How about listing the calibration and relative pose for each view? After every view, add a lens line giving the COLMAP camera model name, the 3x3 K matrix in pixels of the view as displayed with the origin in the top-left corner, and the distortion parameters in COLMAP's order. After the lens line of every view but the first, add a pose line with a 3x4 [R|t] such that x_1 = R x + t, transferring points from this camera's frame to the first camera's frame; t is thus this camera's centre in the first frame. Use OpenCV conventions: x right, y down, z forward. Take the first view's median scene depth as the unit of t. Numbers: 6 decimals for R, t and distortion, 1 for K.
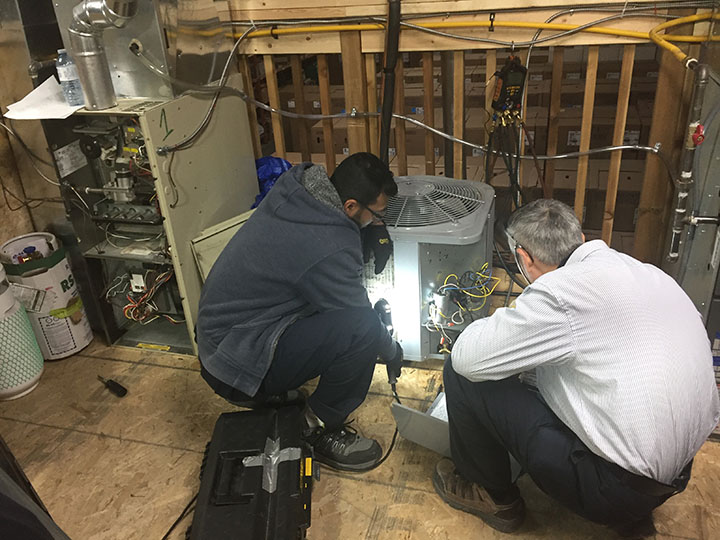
lens RADIAL K [[617.6, 0, 362.3], [0, 617.6, 267.8], [0, 0, 1]] dist [0.053103, -0.066840]
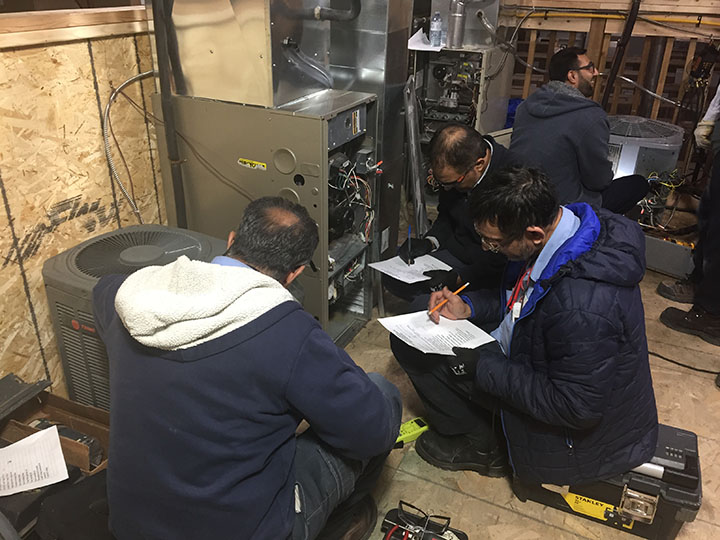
lens RADIAL K [[617.6, 0, 357.1], [0, 617.6, 272.3], [0, 0, 1]] dist [0.053103, -0.066840]
pose [[0.983918, 0.143068, -0.106945, -0.368337], [-0.143028, 0.989686, 0.008083, 0.332987], [0.106998, 0.007343, 0.994232, -0.635292]]
